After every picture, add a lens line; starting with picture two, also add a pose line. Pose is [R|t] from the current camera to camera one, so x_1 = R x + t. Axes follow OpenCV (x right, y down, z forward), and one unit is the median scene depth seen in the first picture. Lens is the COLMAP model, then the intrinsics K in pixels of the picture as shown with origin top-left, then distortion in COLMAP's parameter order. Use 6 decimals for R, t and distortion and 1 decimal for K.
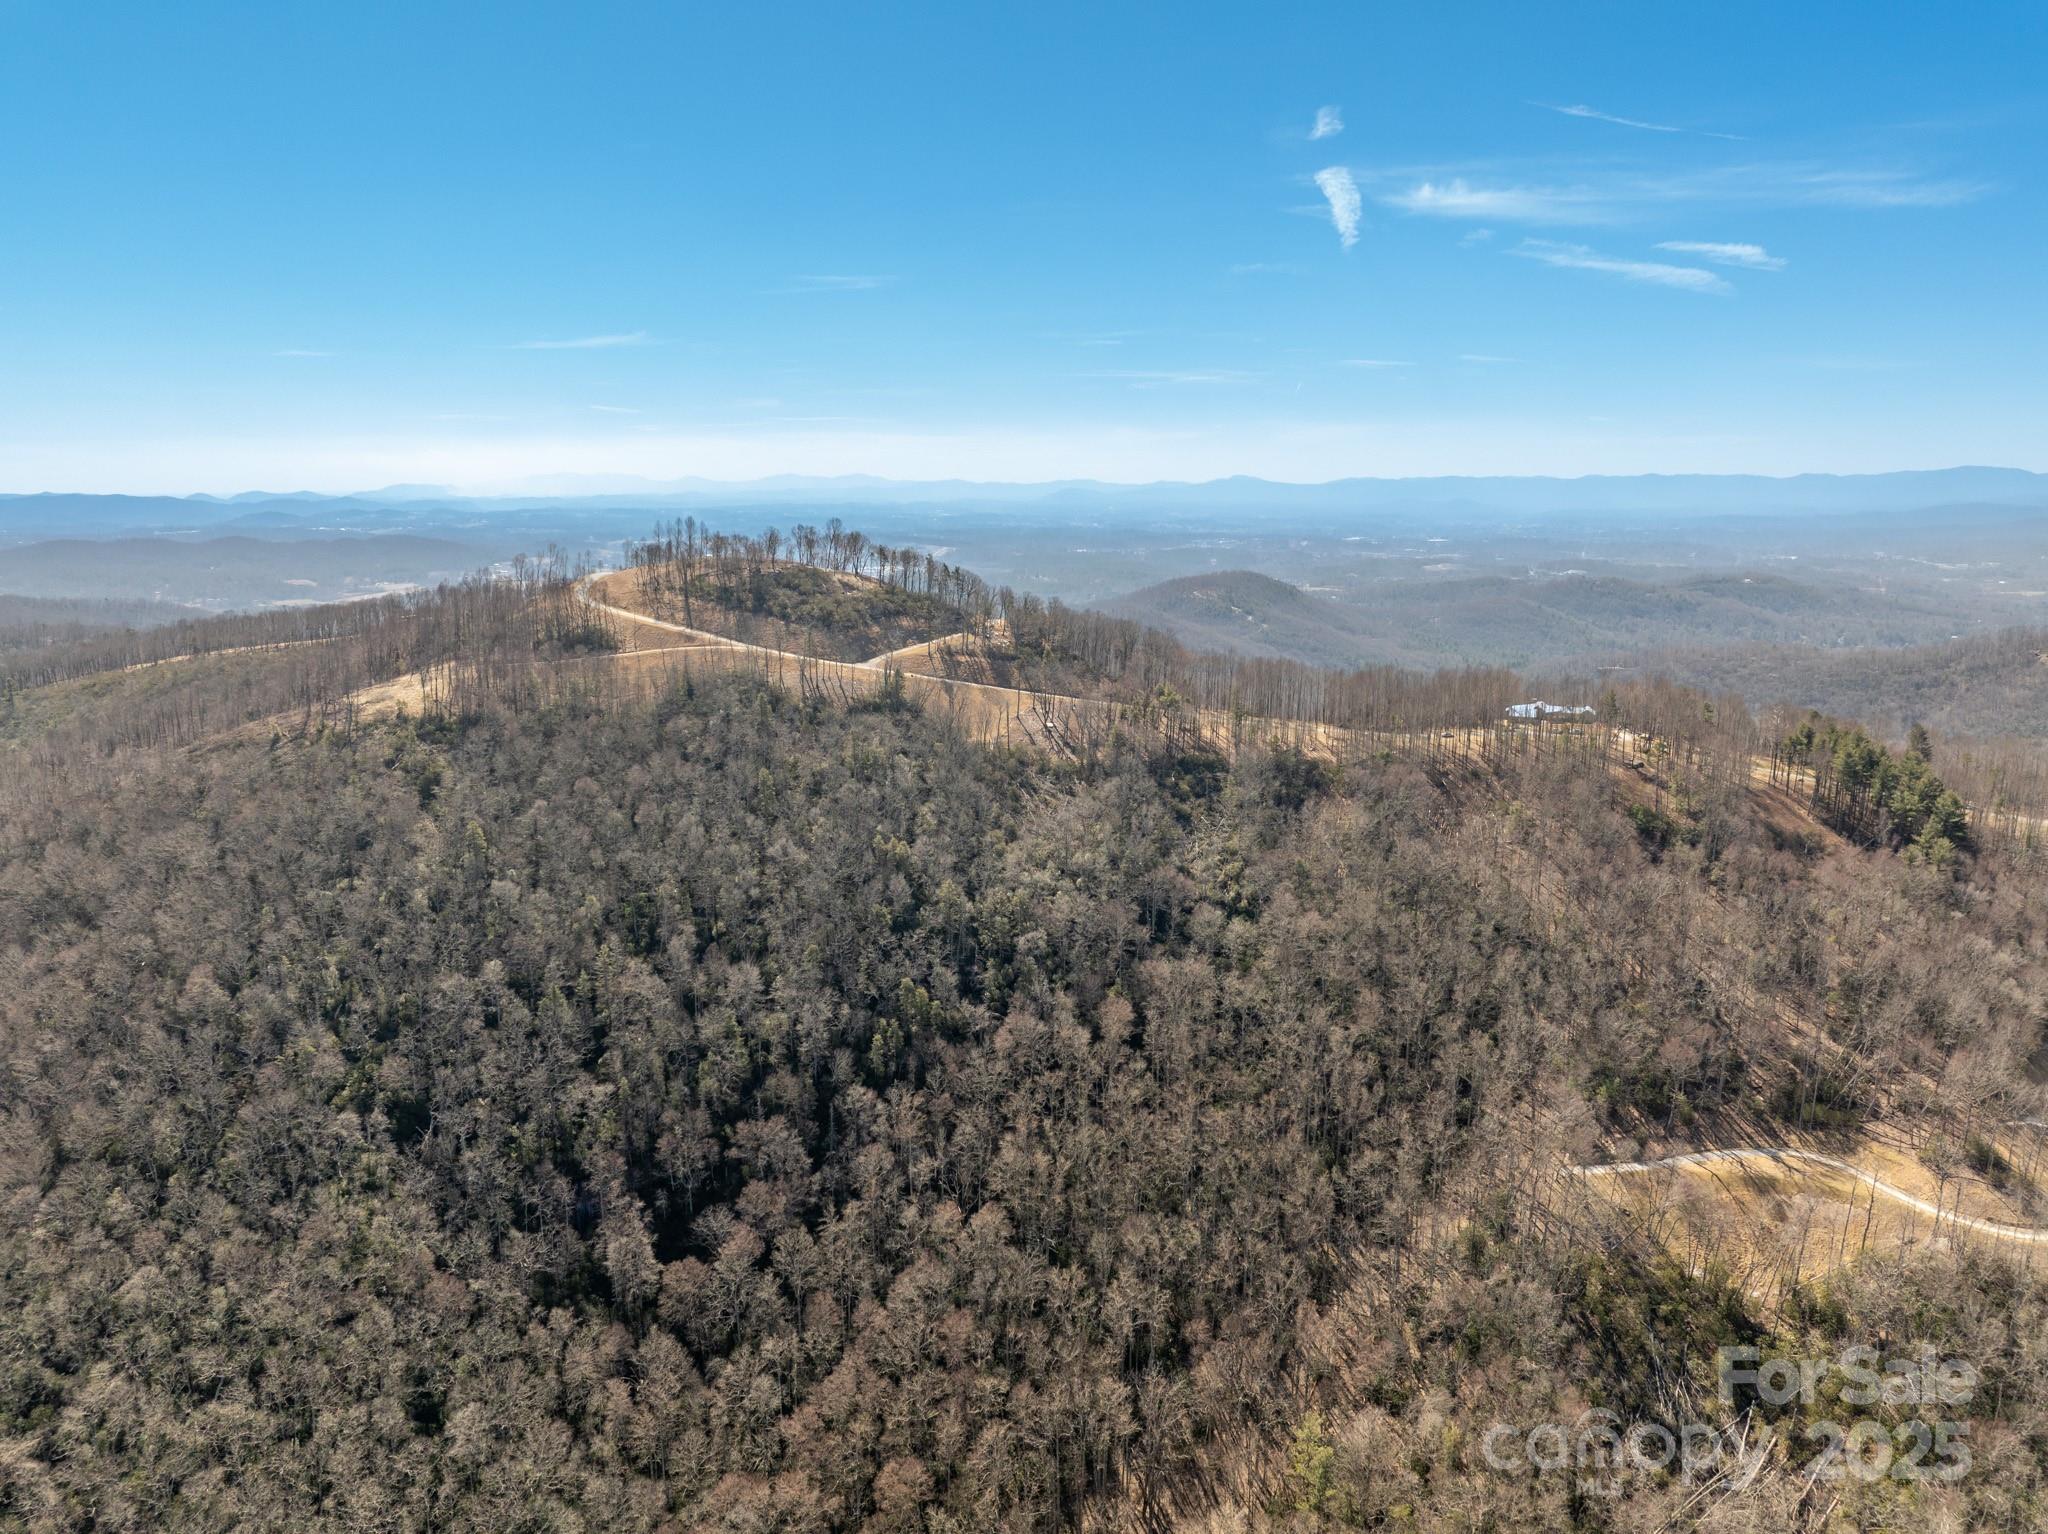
lens RADIAL K [[1441.2, 0, 1016.4], [0, 1441.2, 777.4], [0, 0, 1]] dist [-0.038954, -0.001153]
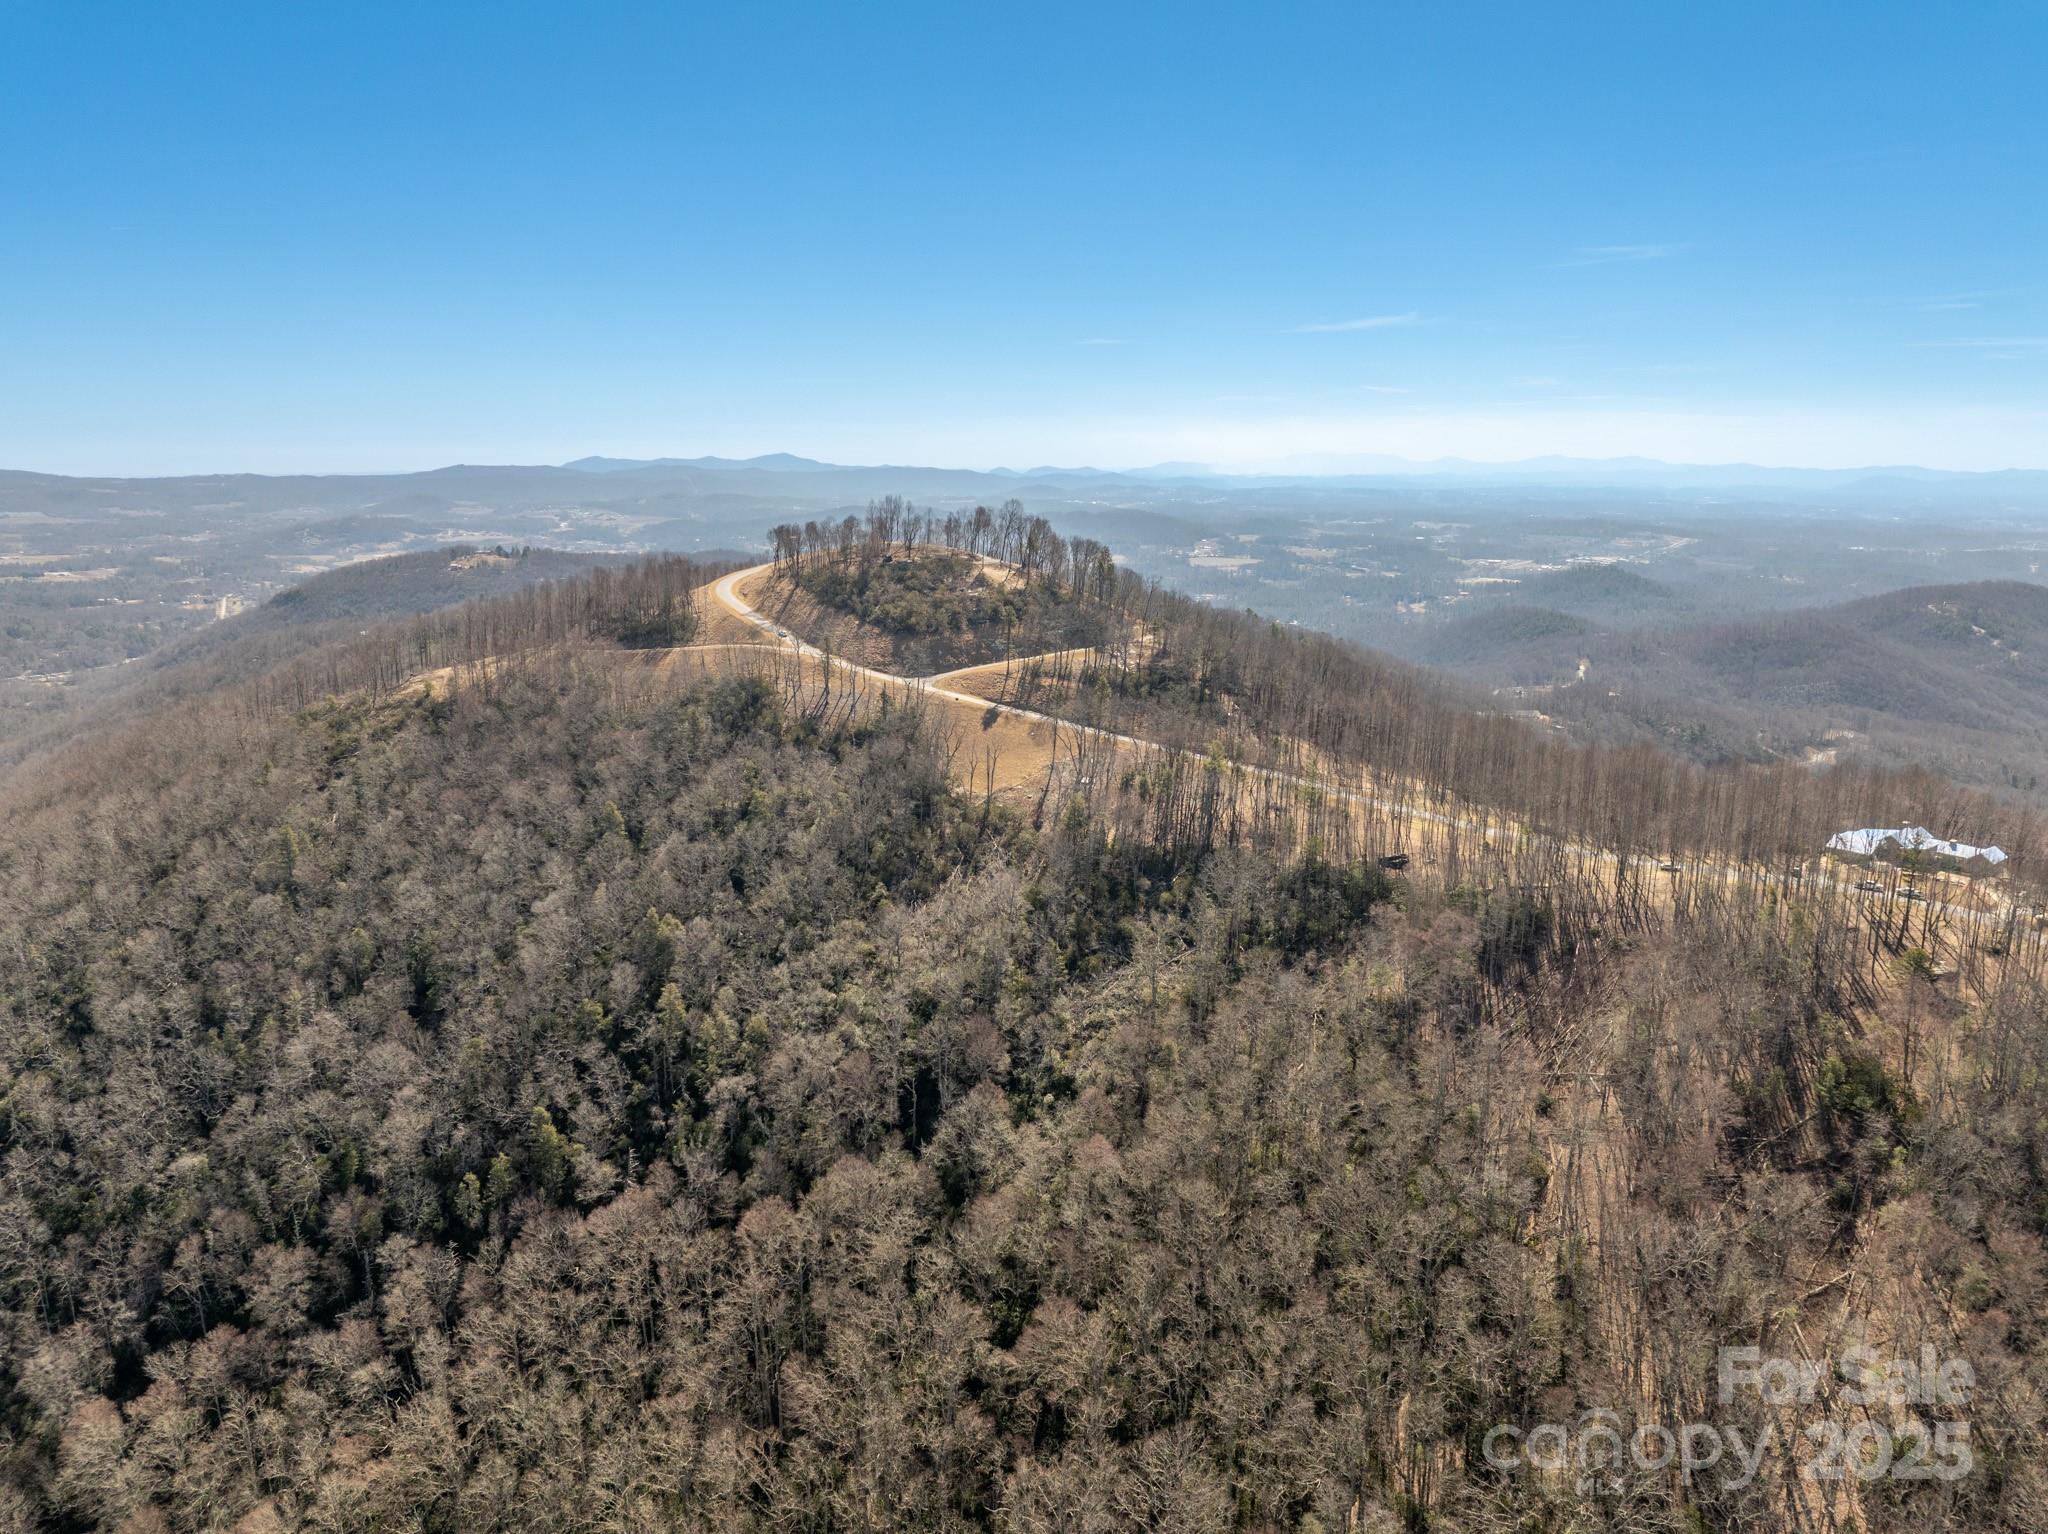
lens RADIAL K [[1441.2, 0, 1014.0], [0, 1441.2, 758.7], [0, 0, 1]] dist [-0.038954, -0.001153]
pose [[0.869549, 0.102899, -0.483007, 0.324985], [-0.102661, 0.994349, 0.027016, -0.059399], [0.483058, 0.026095, 0.875200, 0.304002]]
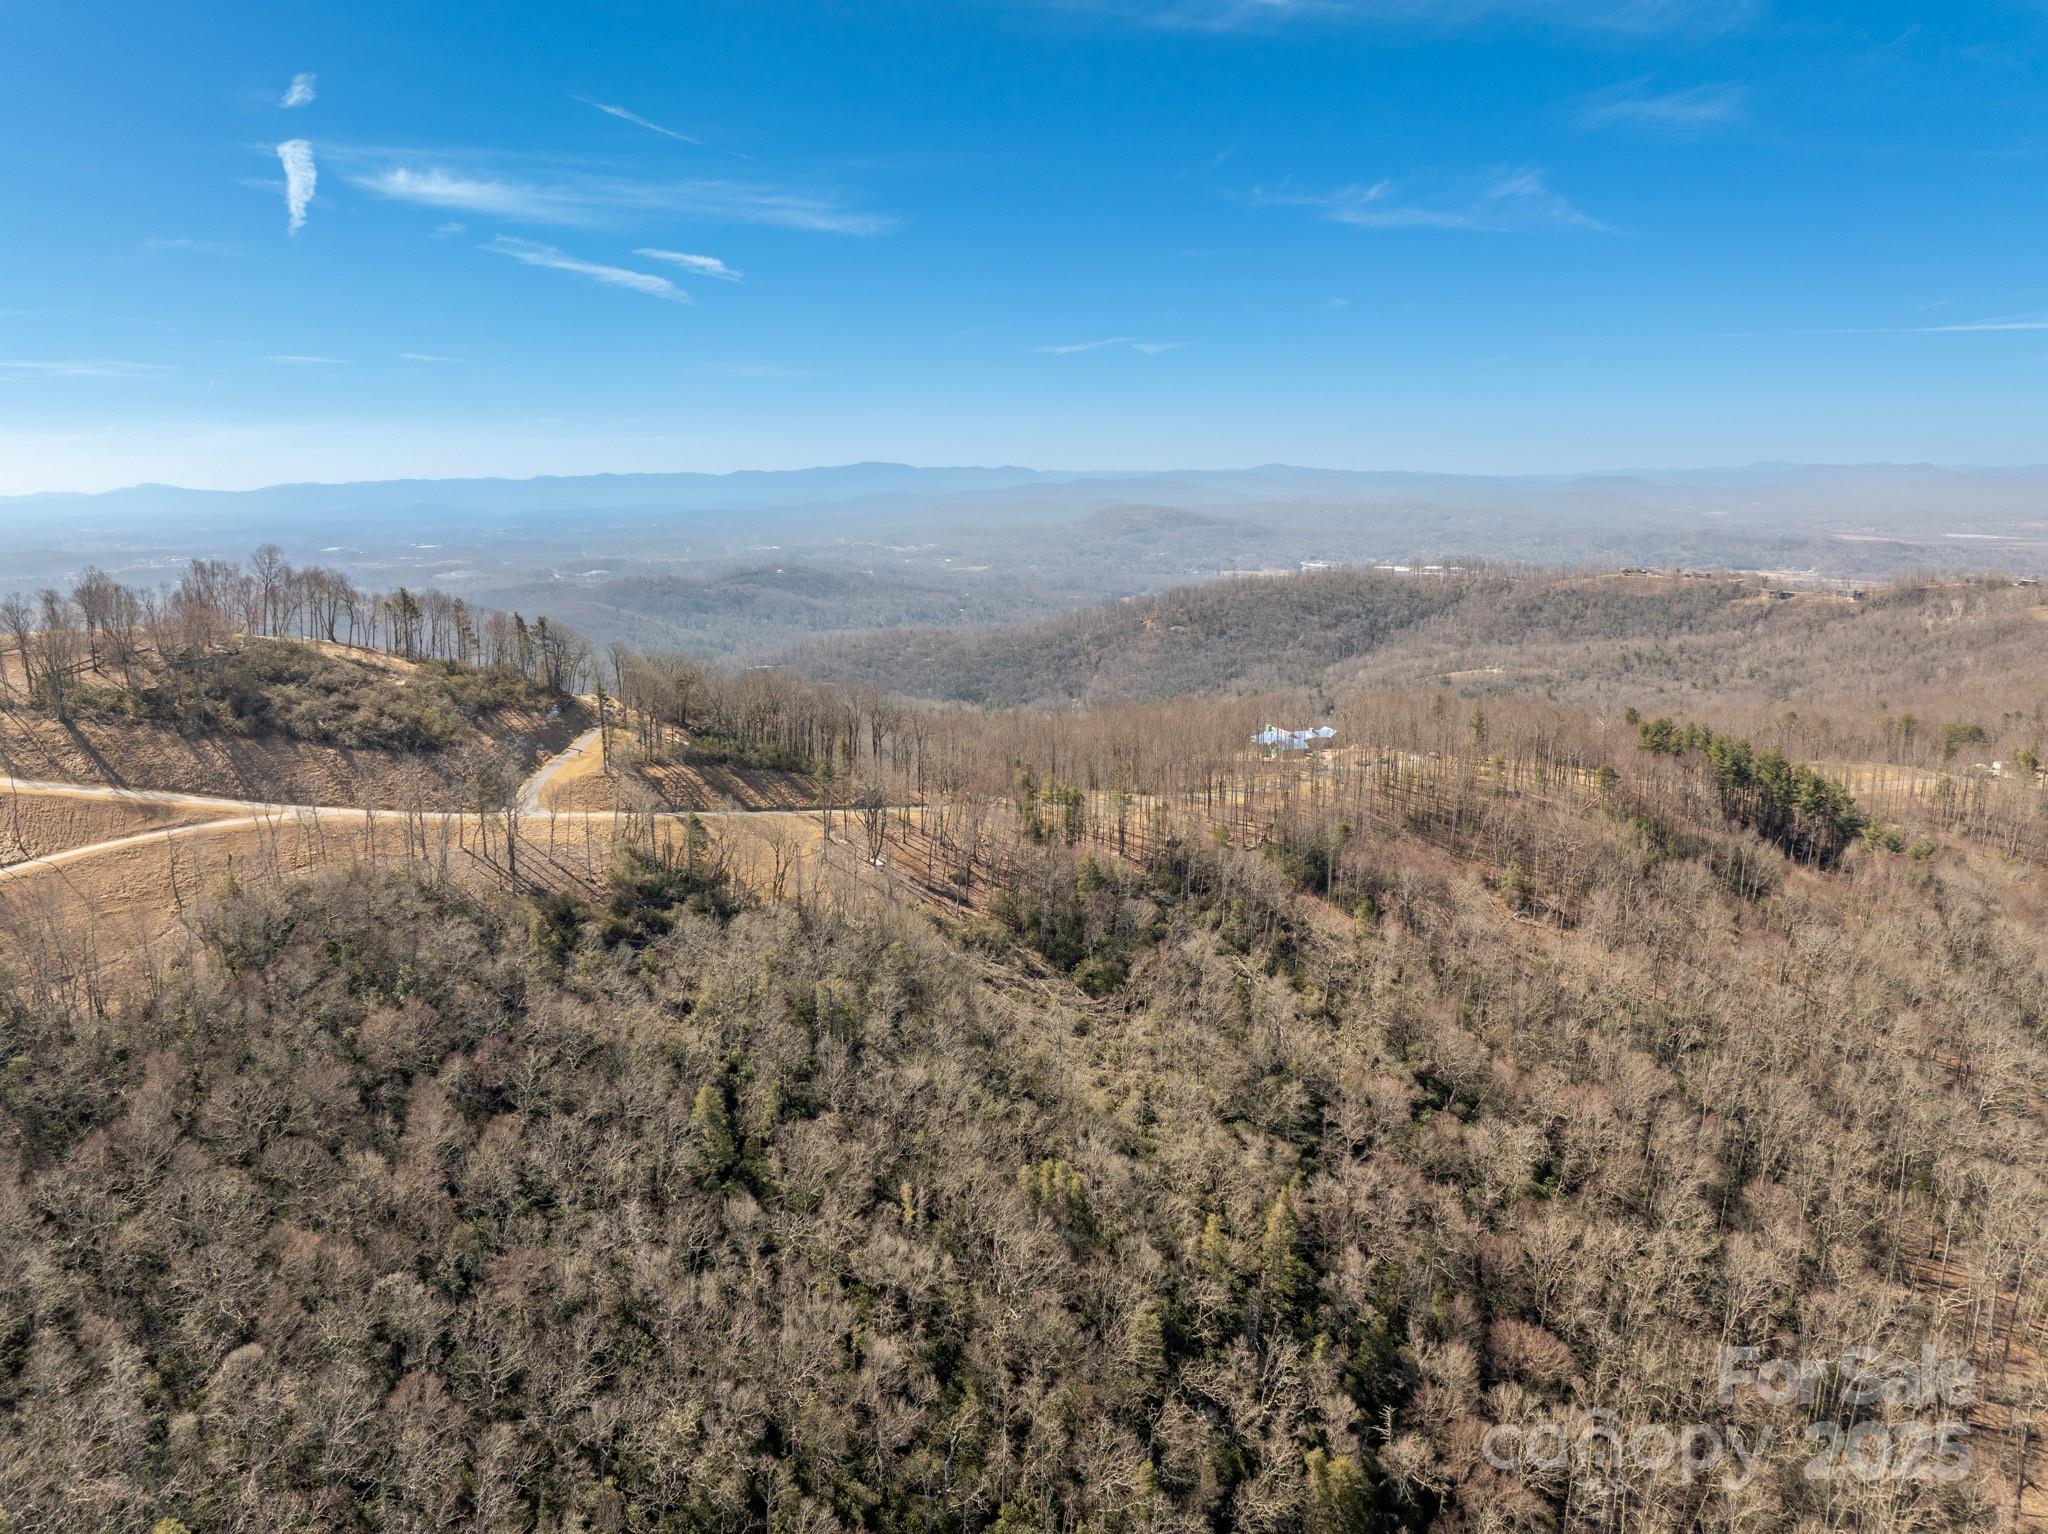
lens RADIAL K [[1441.2, 0, 1024.8], [0, 1441.2, 768.6], [0, 0, 1]] dist [-0.038954, -0.001153]
pose [[0.761482, -0.134742, 0.634027, -0.291161], [0.139443, 0.989306, 0.042772, -0.087205], [-0.633010, 0.055841, 0.772127, 0.445541]]
